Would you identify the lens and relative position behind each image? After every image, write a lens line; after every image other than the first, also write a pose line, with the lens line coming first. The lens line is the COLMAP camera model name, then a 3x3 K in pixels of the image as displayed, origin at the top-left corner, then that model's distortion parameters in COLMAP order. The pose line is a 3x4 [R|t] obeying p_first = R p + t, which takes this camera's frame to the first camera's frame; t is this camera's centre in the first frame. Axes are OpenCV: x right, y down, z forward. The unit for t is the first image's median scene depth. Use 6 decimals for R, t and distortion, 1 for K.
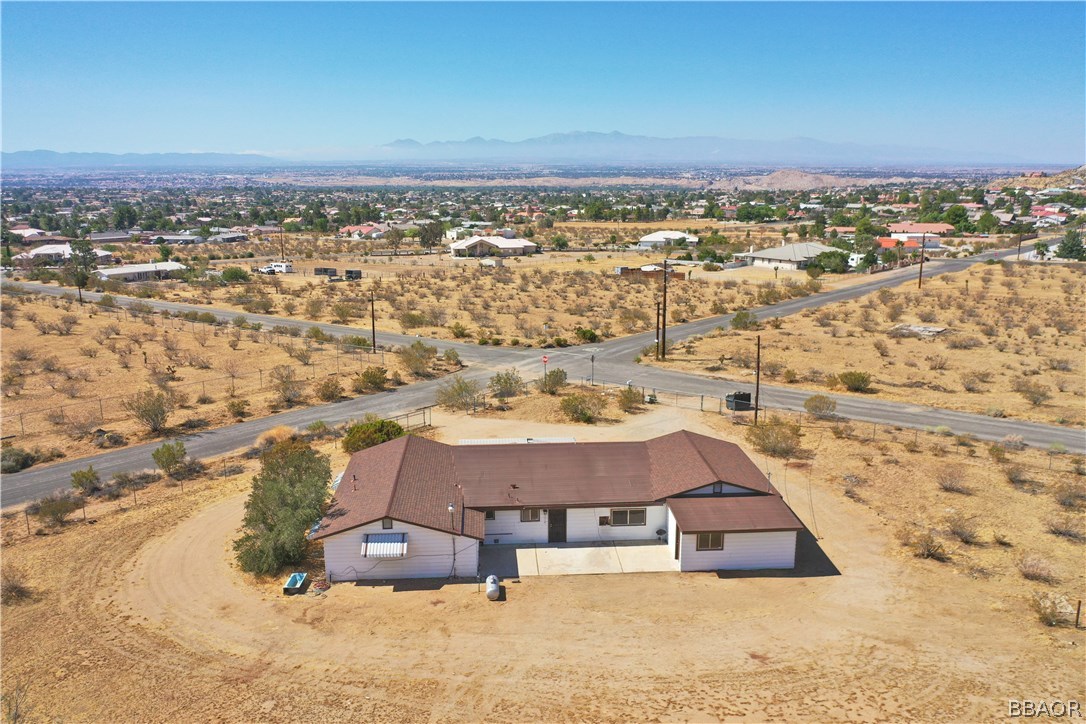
lens RADIAL K [[854.9, 0, 539.5], [0, 854.9, 361.9], [0, 0, 1]] dist [-0.000344, -0.000890]
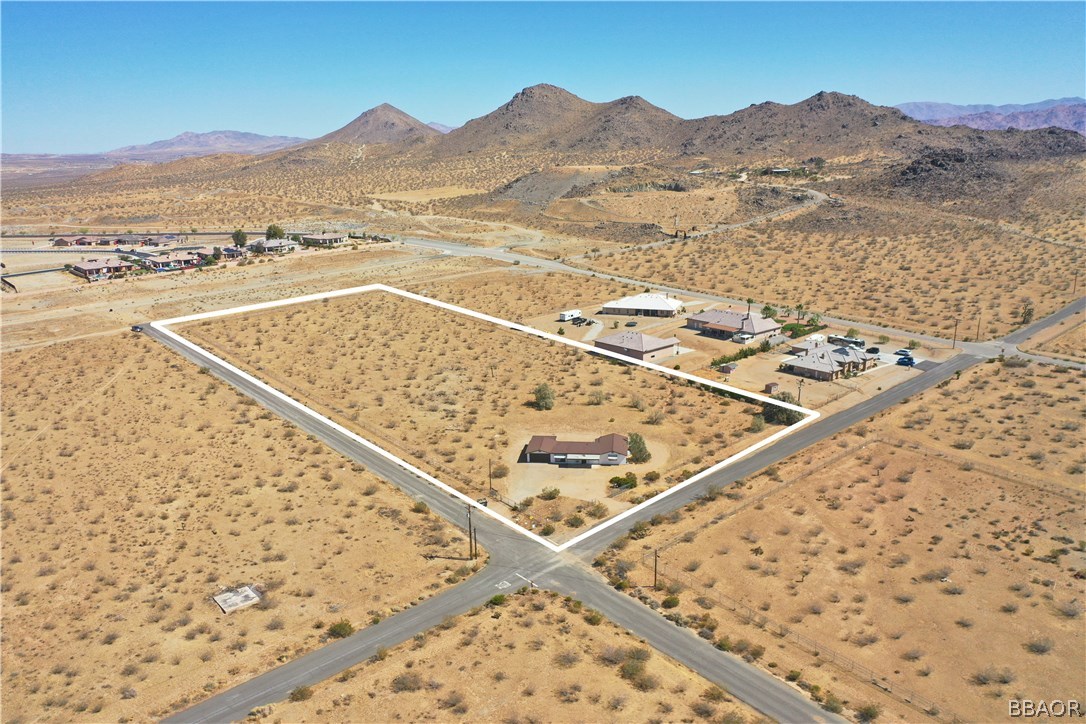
lens RADIAL K [[854.9, 0, 539.5], [0, 854.9, 361.9], [0, 0, 1]] dist [-0.000344, -0.000890]
pose [[-0.985172, -0.018850, 0.170529, -0.131315], [0.061667, 0.888617, 0.454485, -0.556482], [-0.160102, 0.458262, -0.874279, 1.160915]]
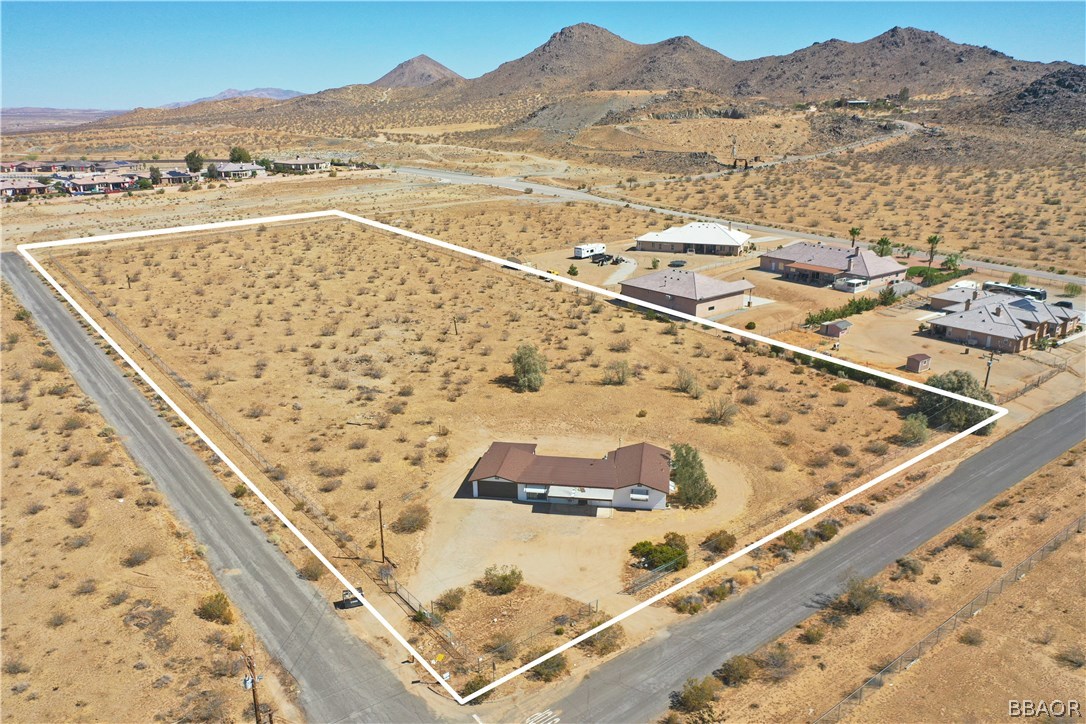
lens RADIAL K [[854.9, 0, 539.5], [0, 854.9, 361.9], [0, 0, 1]] dist [-0.000344, -0.000890]
pose [[-0.975802, -0.048631, 0.213179, -0.091192], [0.063217, 0.870570, 0.487967, -0.302191], [-0.209317, 0.489636, -0.846430, 0.700772]]
